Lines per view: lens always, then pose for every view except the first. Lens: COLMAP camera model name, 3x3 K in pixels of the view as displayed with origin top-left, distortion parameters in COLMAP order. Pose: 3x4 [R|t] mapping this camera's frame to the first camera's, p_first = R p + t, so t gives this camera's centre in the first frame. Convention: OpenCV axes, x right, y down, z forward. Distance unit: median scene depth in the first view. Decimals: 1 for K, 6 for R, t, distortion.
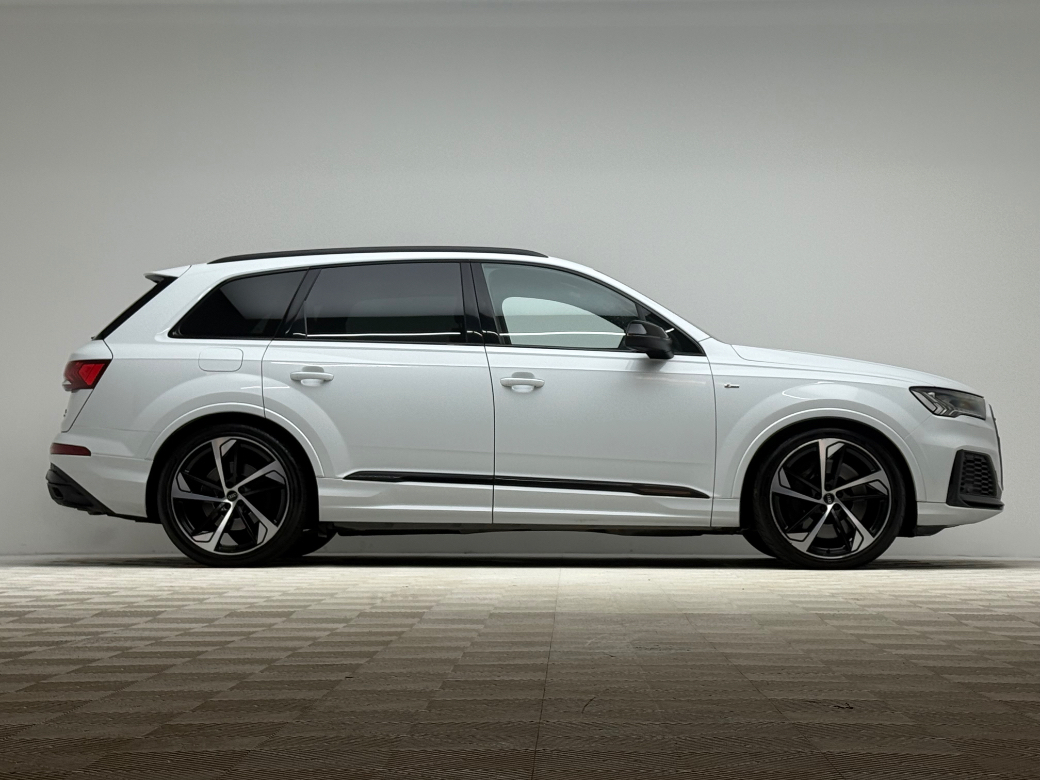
lens RADIAL K [[2131.4, 0, 519.3], [0, 2131.4, 395.4], [0, 0, 1]] dist [0.152210, 0.000000]
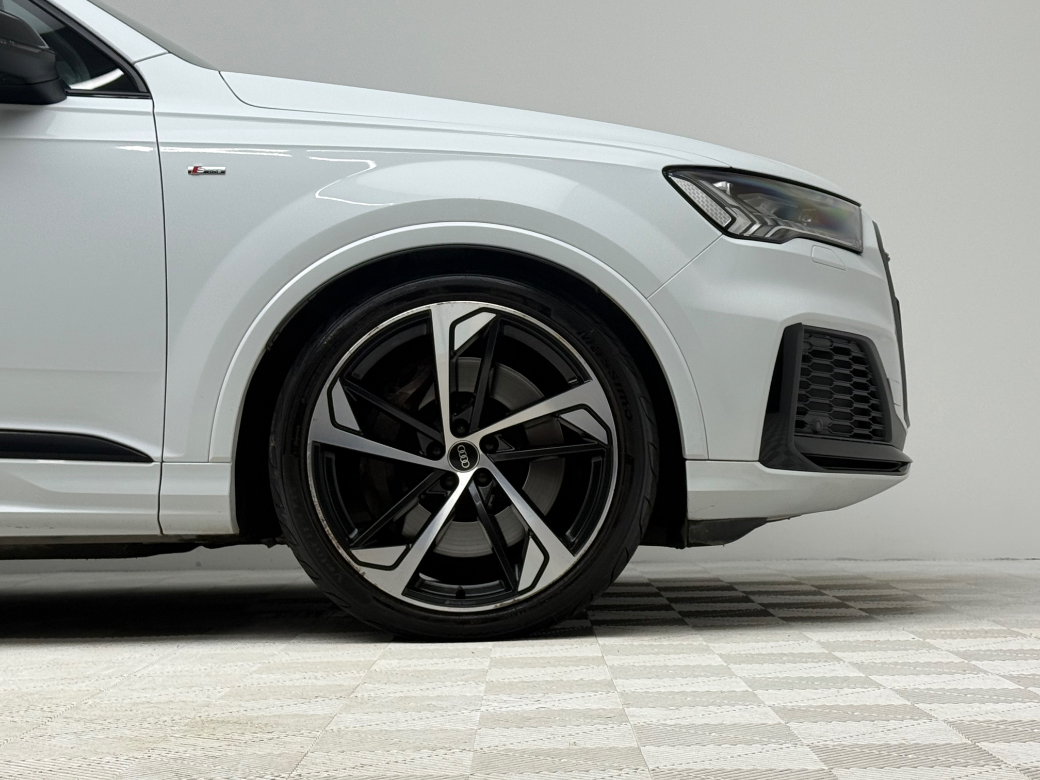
lens RADIAL K [[2131.4, 0, 520.8], [0, 2131.4, 386.8], [0, 0, 1]] dist [0.152210, 0.000000]
pose [[0.999520, -0.018907, 0.024533, 0.146118], [0.018487, 0.999681, 0.017231, 0.029146], [-0.024851, -0.016770, 0.999551, 0.612422]]
